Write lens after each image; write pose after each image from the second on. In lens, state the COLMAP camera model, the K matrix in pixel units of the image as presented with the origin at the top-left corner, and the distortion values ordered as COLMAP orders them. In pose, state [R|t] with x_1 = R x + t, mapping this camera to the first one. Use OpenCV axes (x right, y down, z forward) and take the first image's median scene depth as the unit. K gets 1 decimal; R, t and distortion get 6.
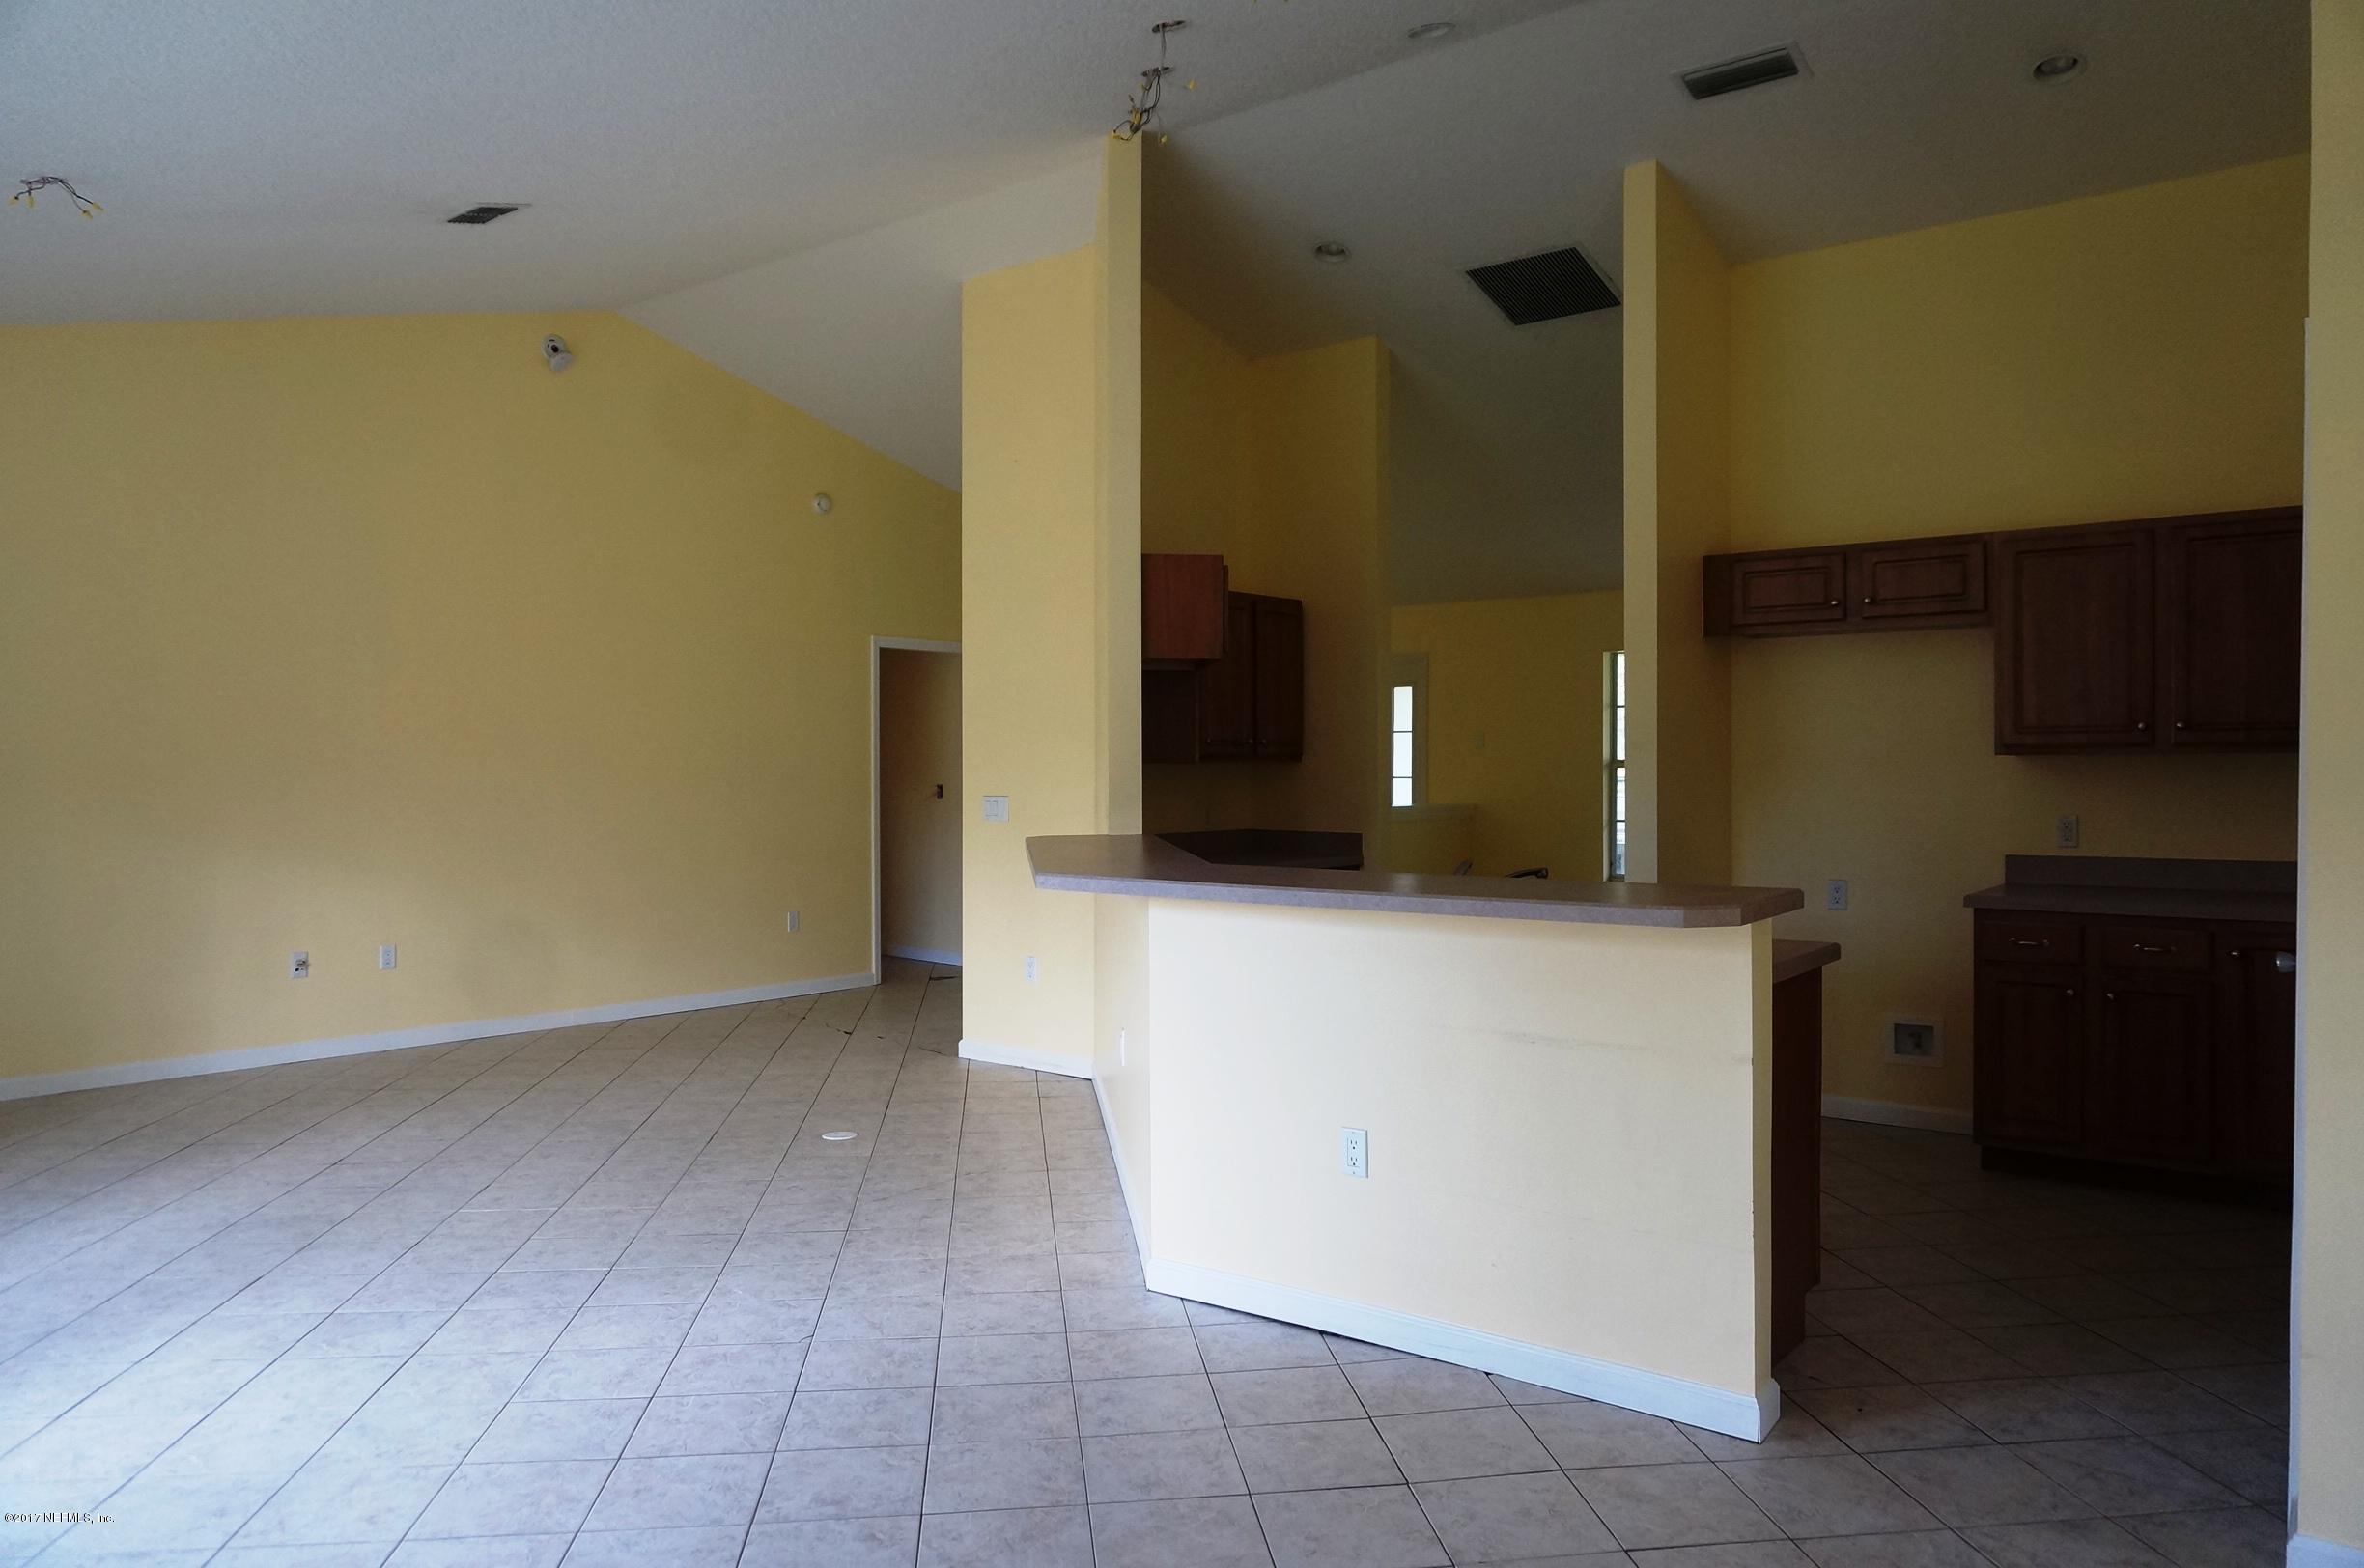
lens RADIAL K [[1566.9, 0, 1184.1], [0, 1566.9, 767.2], [0, 0, 1]] dist [-0.049462, 0.031290]
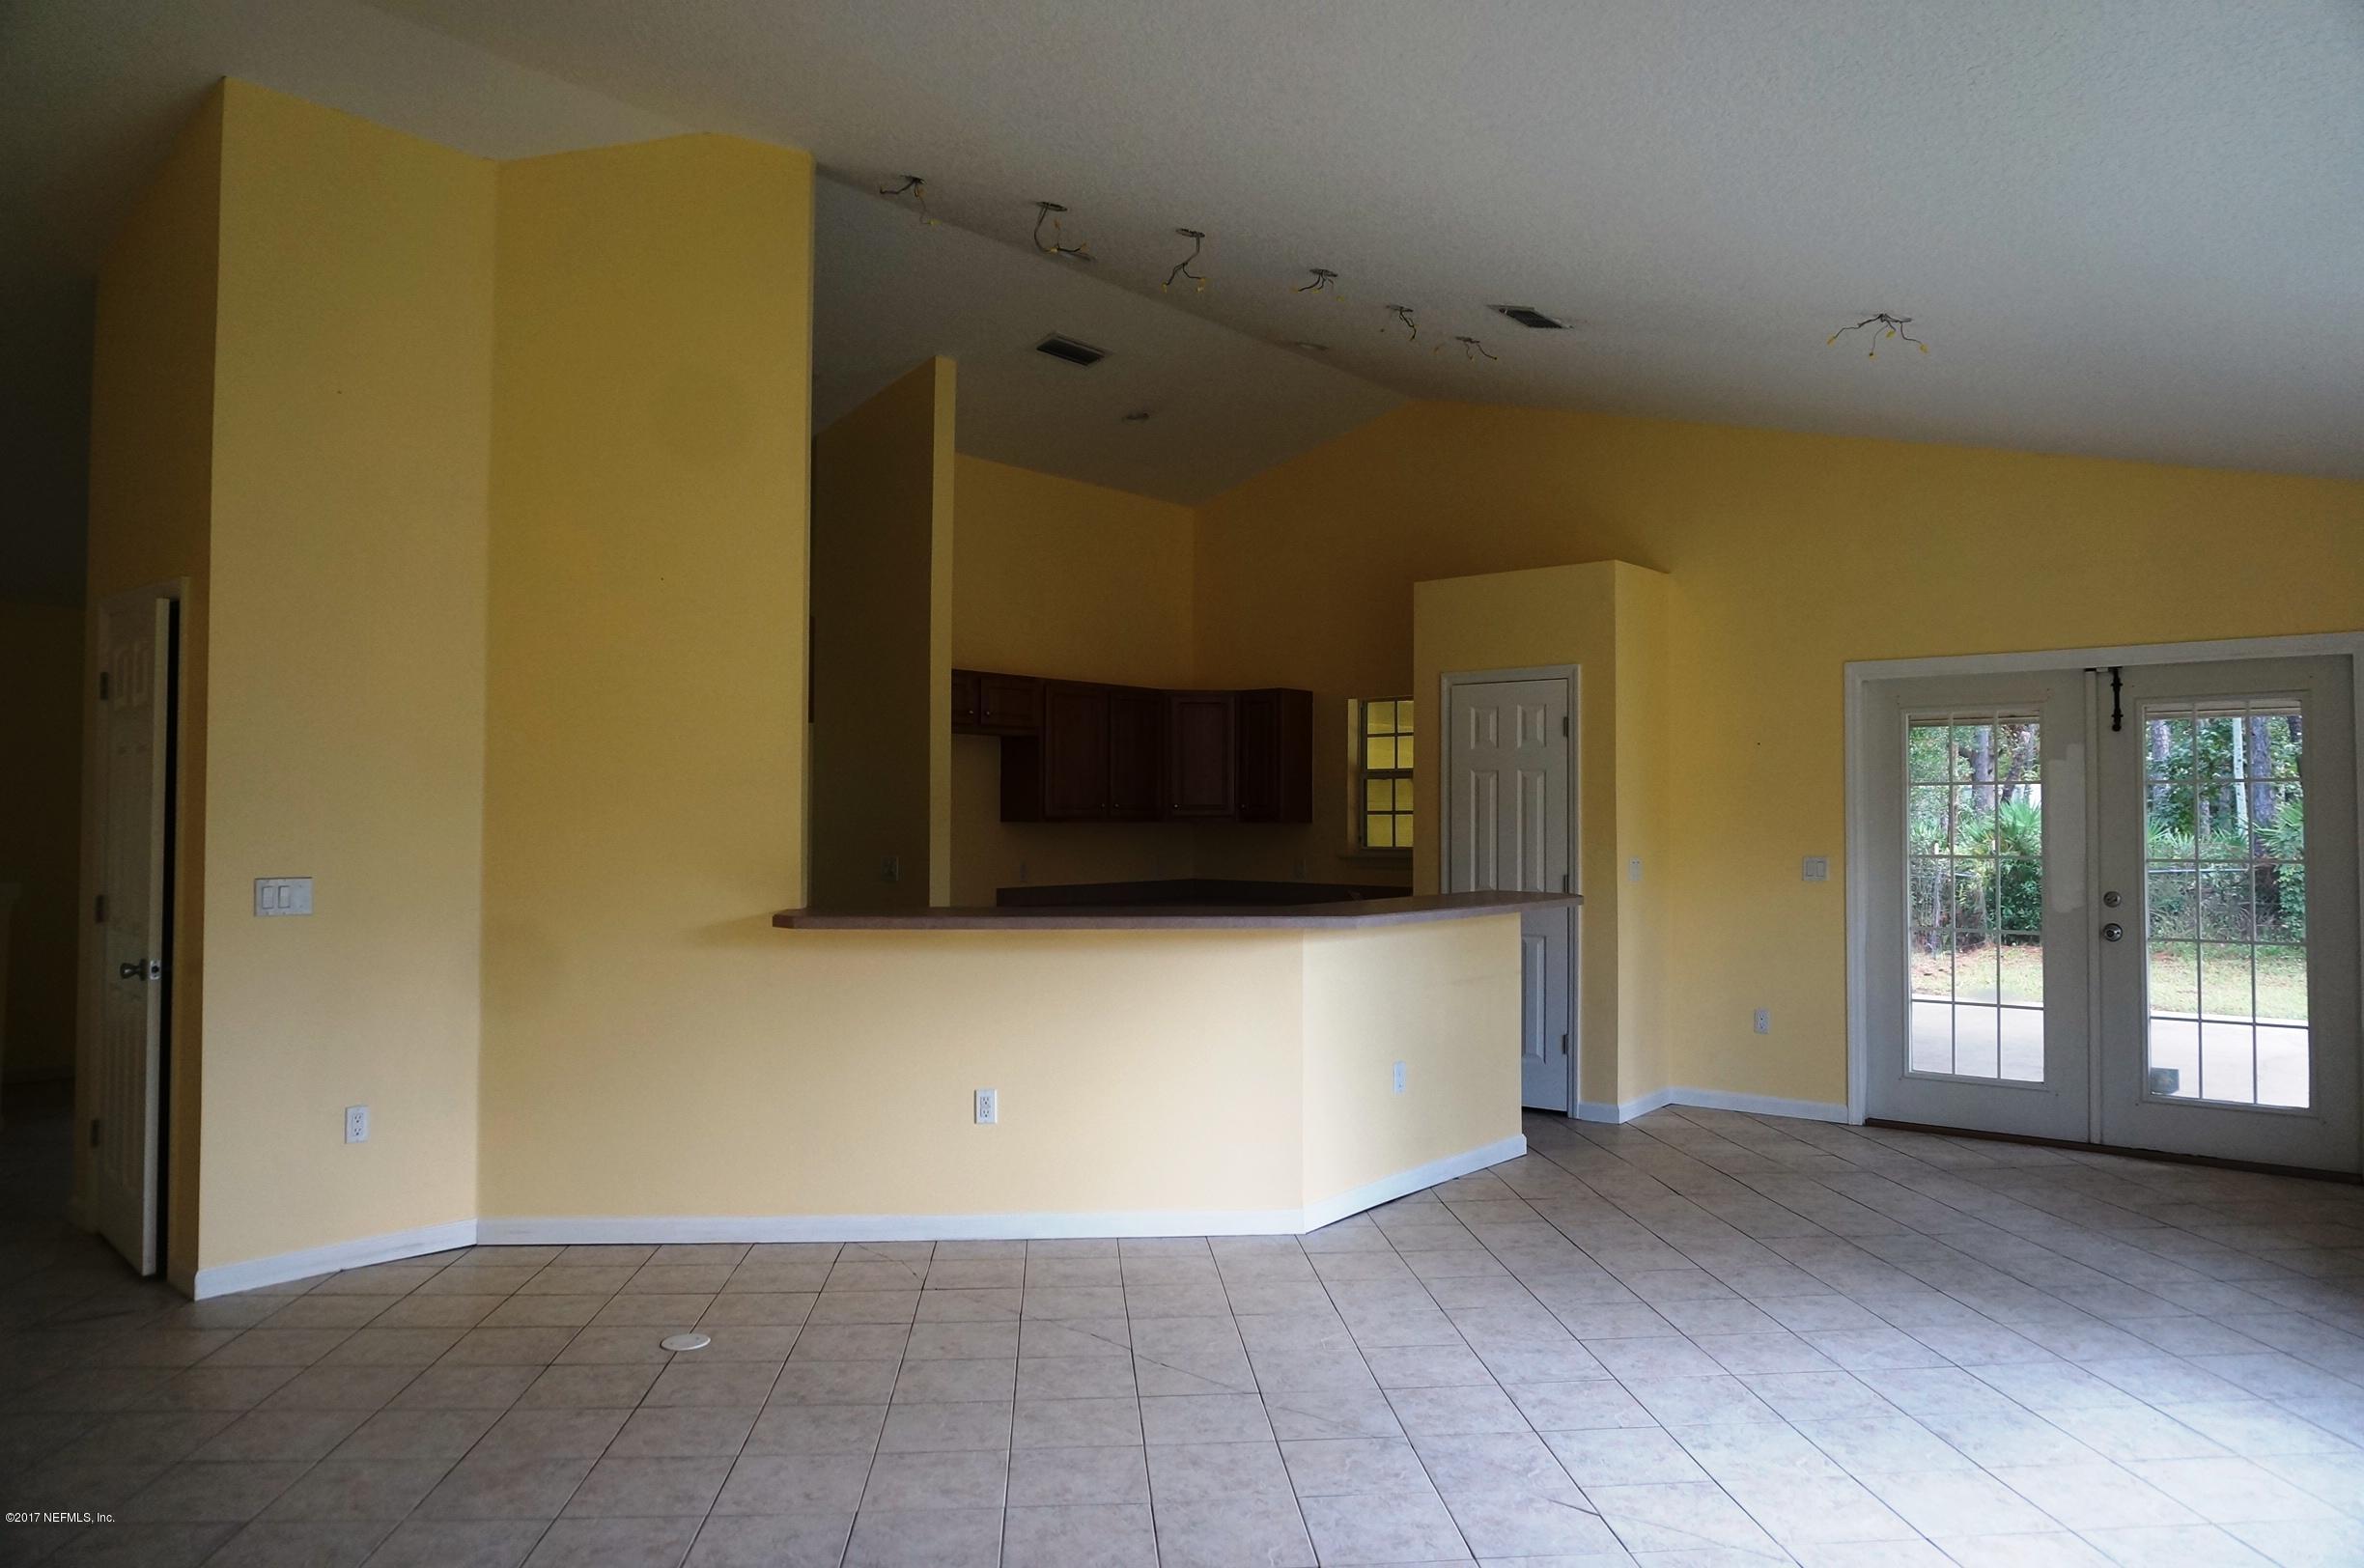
lens RADIAL K [[1566.9, 0, 1161.3], [0, 1566.9, 791.9], [0, 0, 1]] dist [-0.049462, 0.031290]
pose [[0.049228, 0.011726, 0.998719, -1.361259], [-0.002143, 0.999930, -0.011634, -0.023451], [-0.998785, -0.001567, 0.049250, 1.061902]]
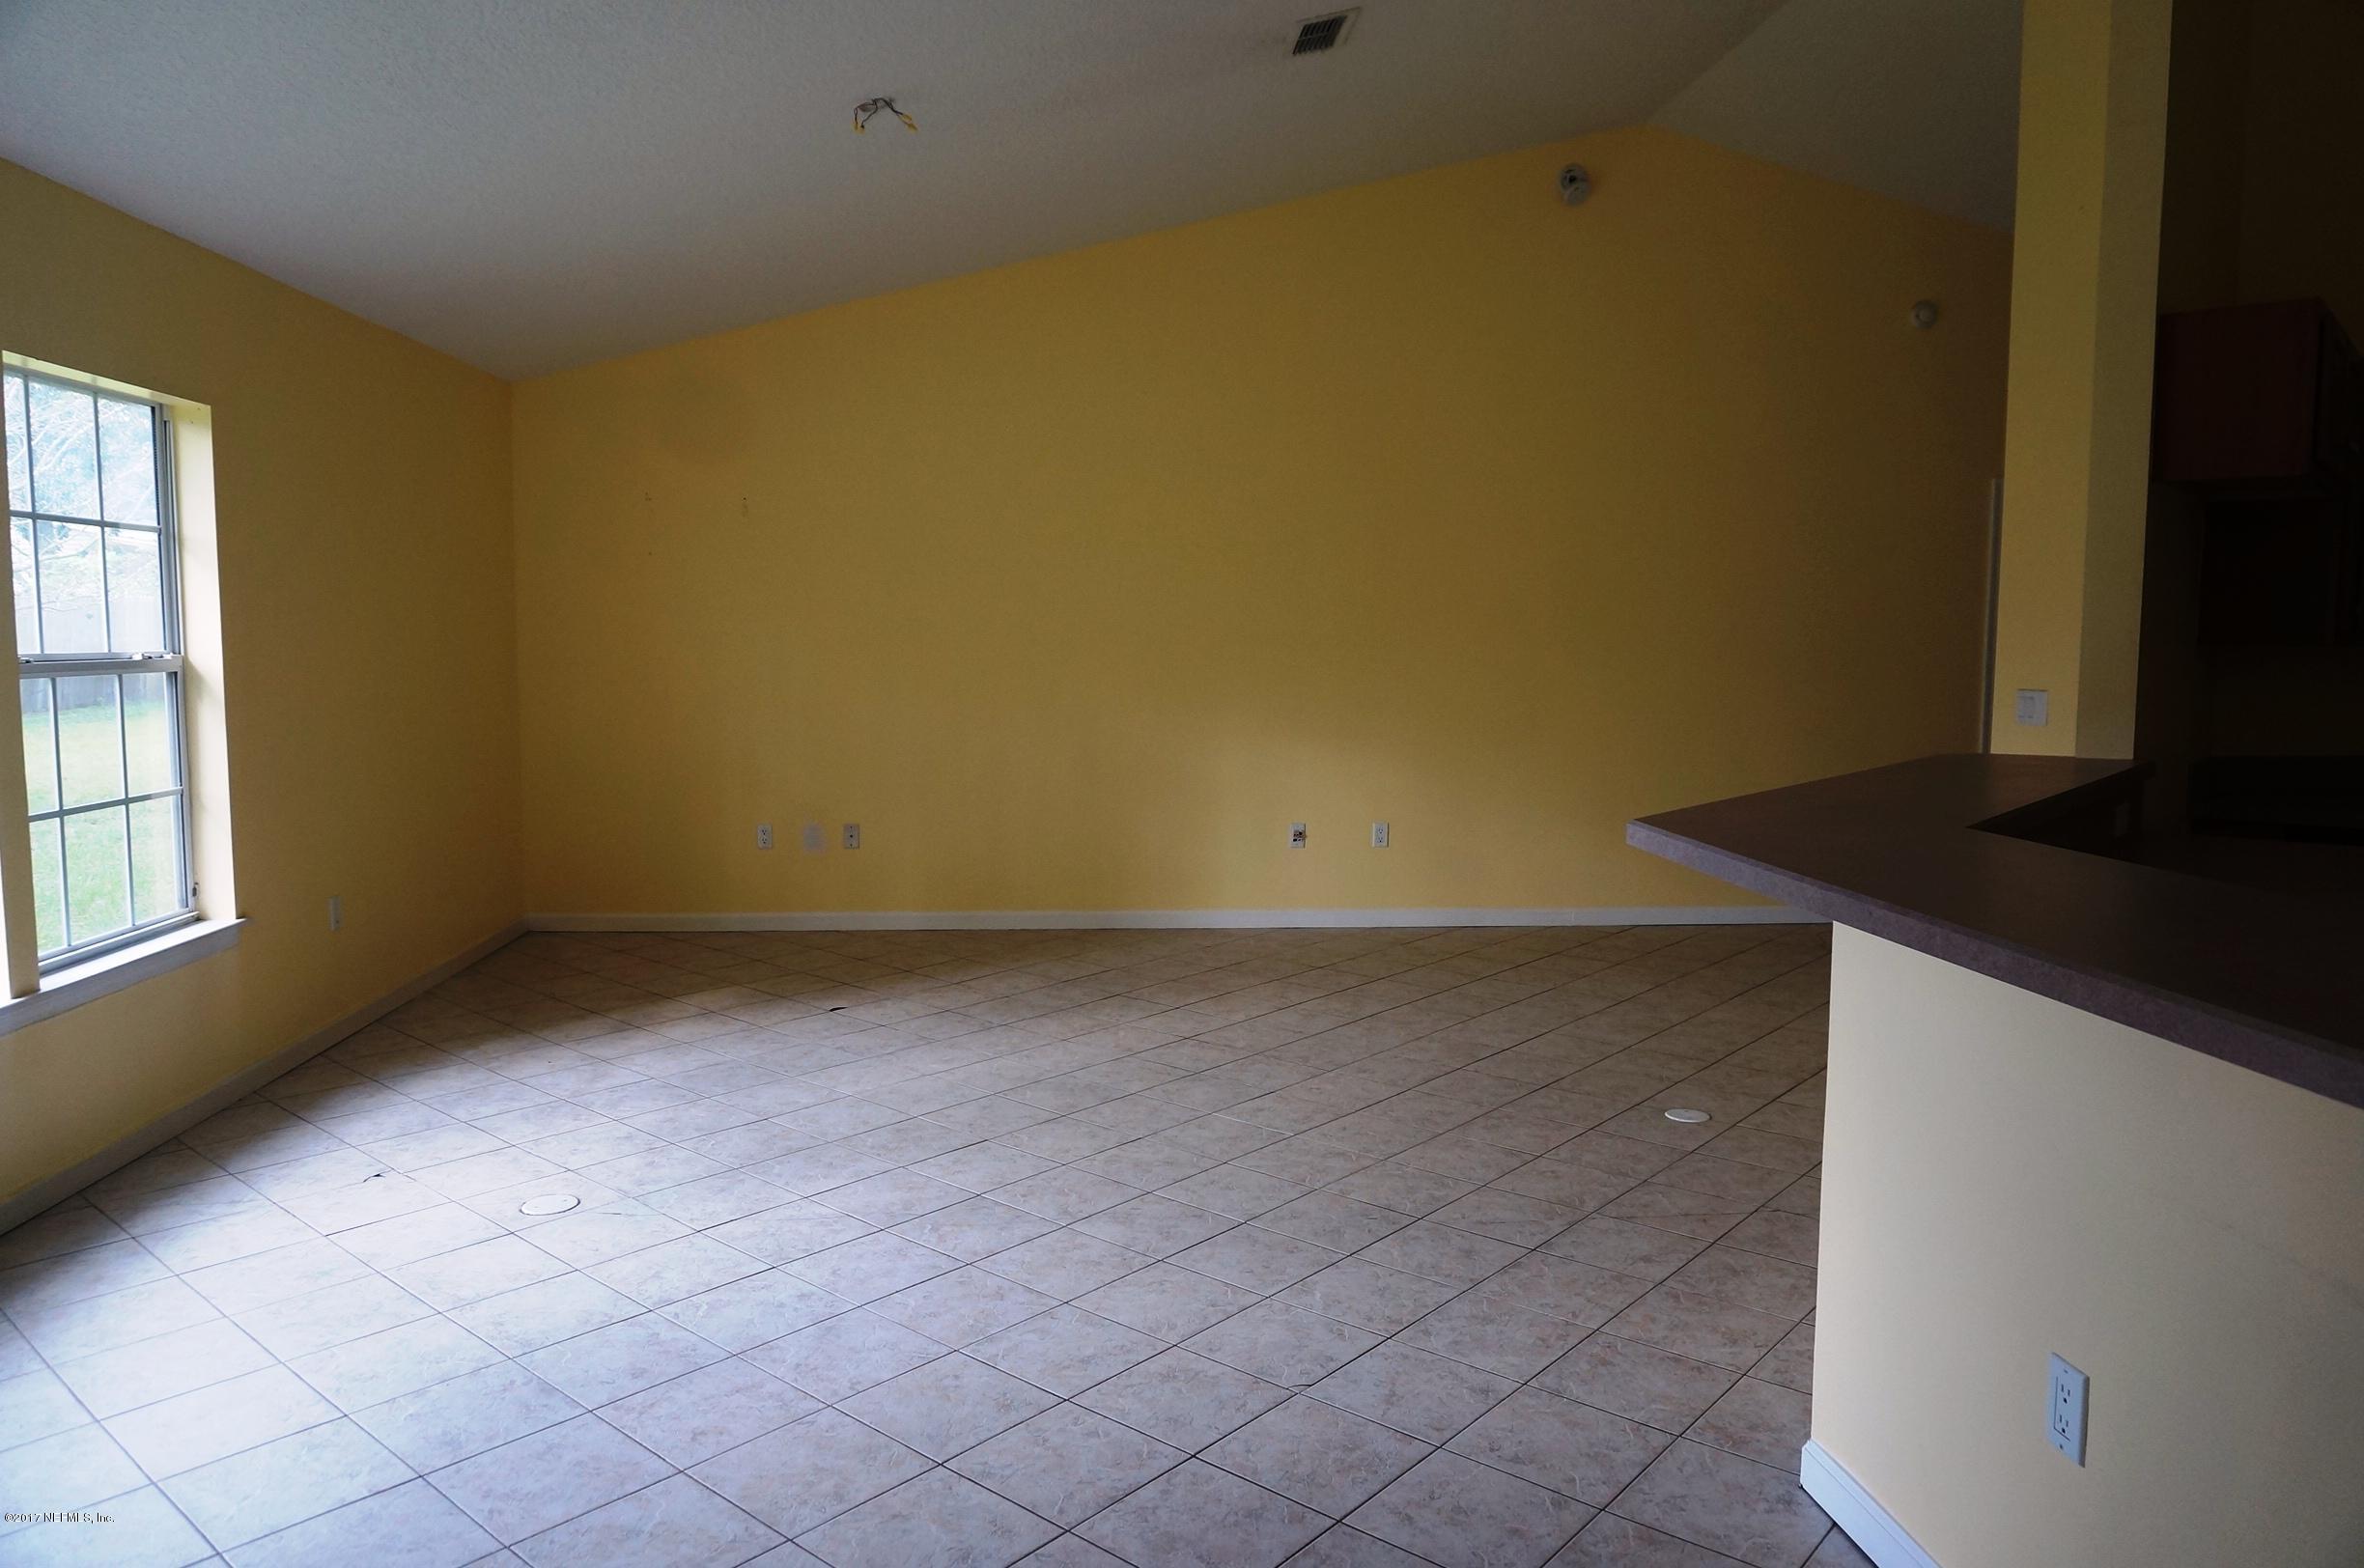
lens RADIAL K [[1566.9, 0, 1168.3], [0, 1566.9, 780.9], [0, 0, 1]] dist [-0.049462, 0.031290]
pose [[0.674449, 0.070021, -0.734994, 0.246905], [-0.003454, 0.995781, 0.091696, -0.008007], [0.738313, -0.059306, 0.671845, 0.405162]]
